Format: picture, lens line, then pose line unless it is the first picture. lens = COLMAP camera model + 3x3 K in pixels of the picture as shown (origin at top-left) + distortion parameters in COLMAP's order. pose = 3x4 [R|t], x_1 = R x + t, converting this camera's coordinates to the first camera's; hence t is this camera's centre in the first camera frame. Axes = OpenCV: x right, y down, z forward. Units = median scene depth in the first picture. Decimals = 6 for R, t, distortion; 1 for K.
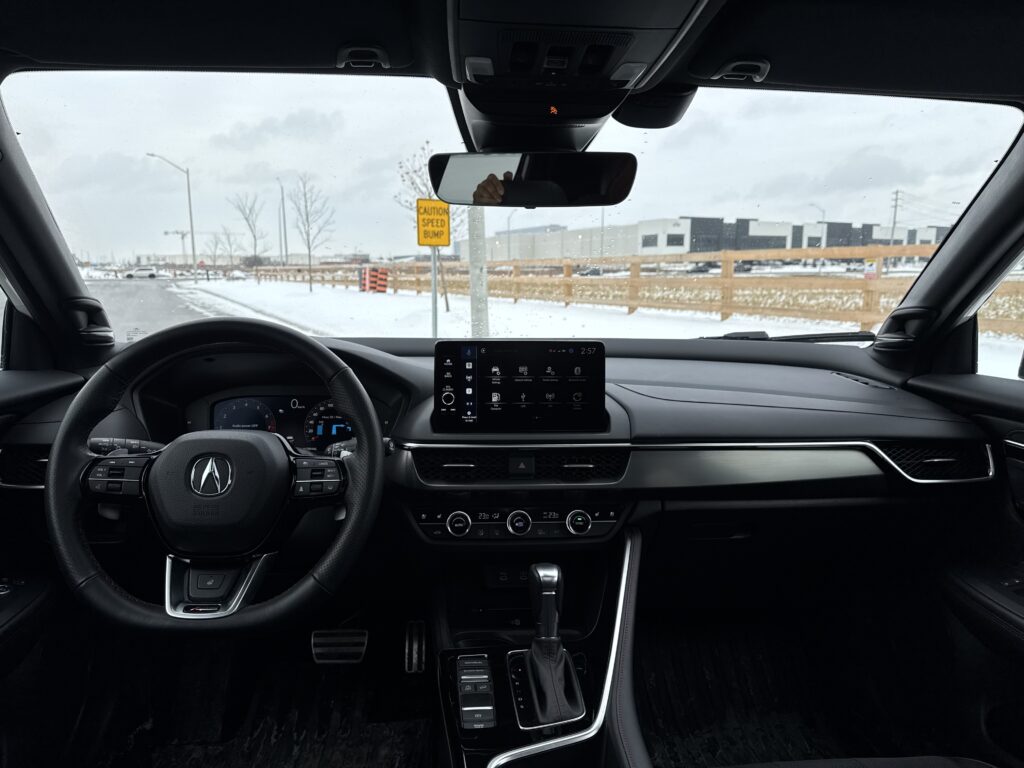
lens RADIAL K [[722.6, 0, 522.7], [0, 722.6, 352.7], [0, 0, 1]] dist [0.009539, -0.002156]
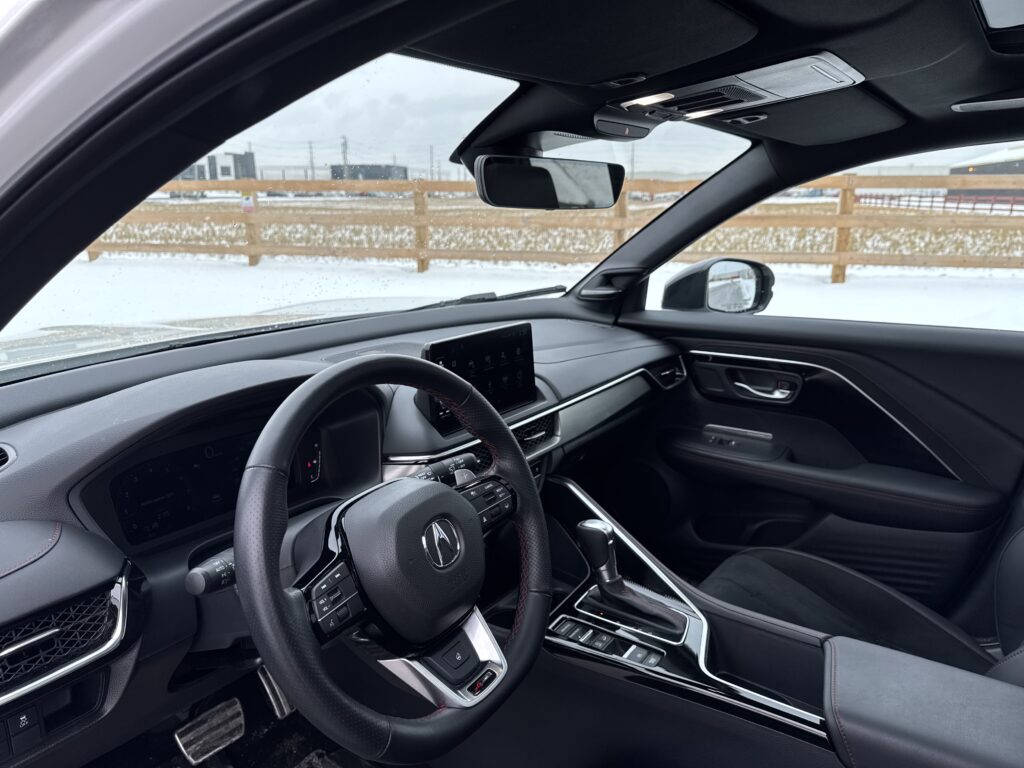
lens RADIAL K [[722.6, 0, 522.7], [0, 722.6, 352.7], [0, 0, 1]] dist [0.009539, -0.002156]
pose [[0.629465, -0.160424, 0.760288, -0.625136], [0.082990, 0.986739, 0.139496, -0.104495], [-0.772584, -0.024711, 0.634431, 0.242742]]
